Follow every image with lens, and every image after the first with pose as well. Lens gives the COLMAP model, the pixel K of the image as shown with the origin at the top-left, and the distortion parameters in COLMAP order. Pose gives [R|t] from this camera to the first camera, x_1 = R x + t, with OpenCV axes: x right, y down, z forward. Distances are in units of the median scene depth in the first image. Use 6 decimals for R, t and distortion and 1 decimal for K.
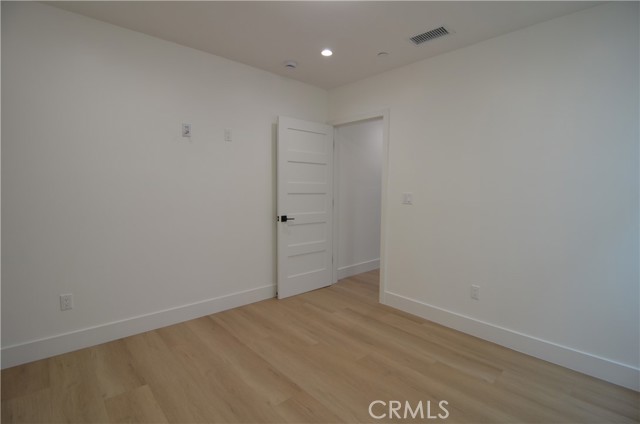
lens RADIAL K [[306.6, 0, 326.8], [0, 306.6, 208.4], [0, 0, 1]] dist [-0.001509, -0.012560]
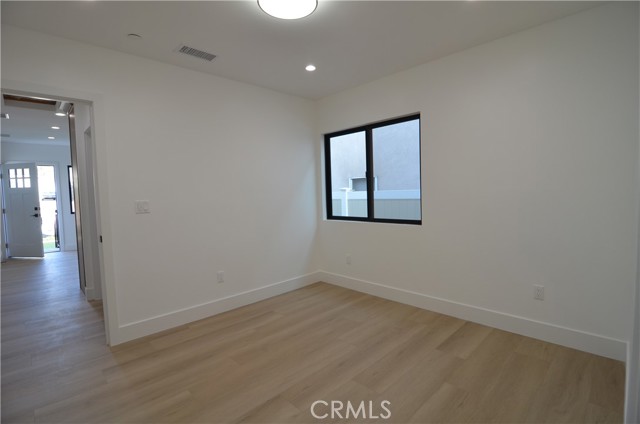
lens RADIAL K [[306.6, 0, 326.8], [0, 306.6, 208.4], [0, 0, 1]] dist [-0.001509, -0.012560]
pose [[-0.039025, -0.064347, 0.997164, -0.746608], [0.095517, 0.993115, 0.067824, -0.043744], [-0.994663, 0.097893, -0.032610, 0.587196]]
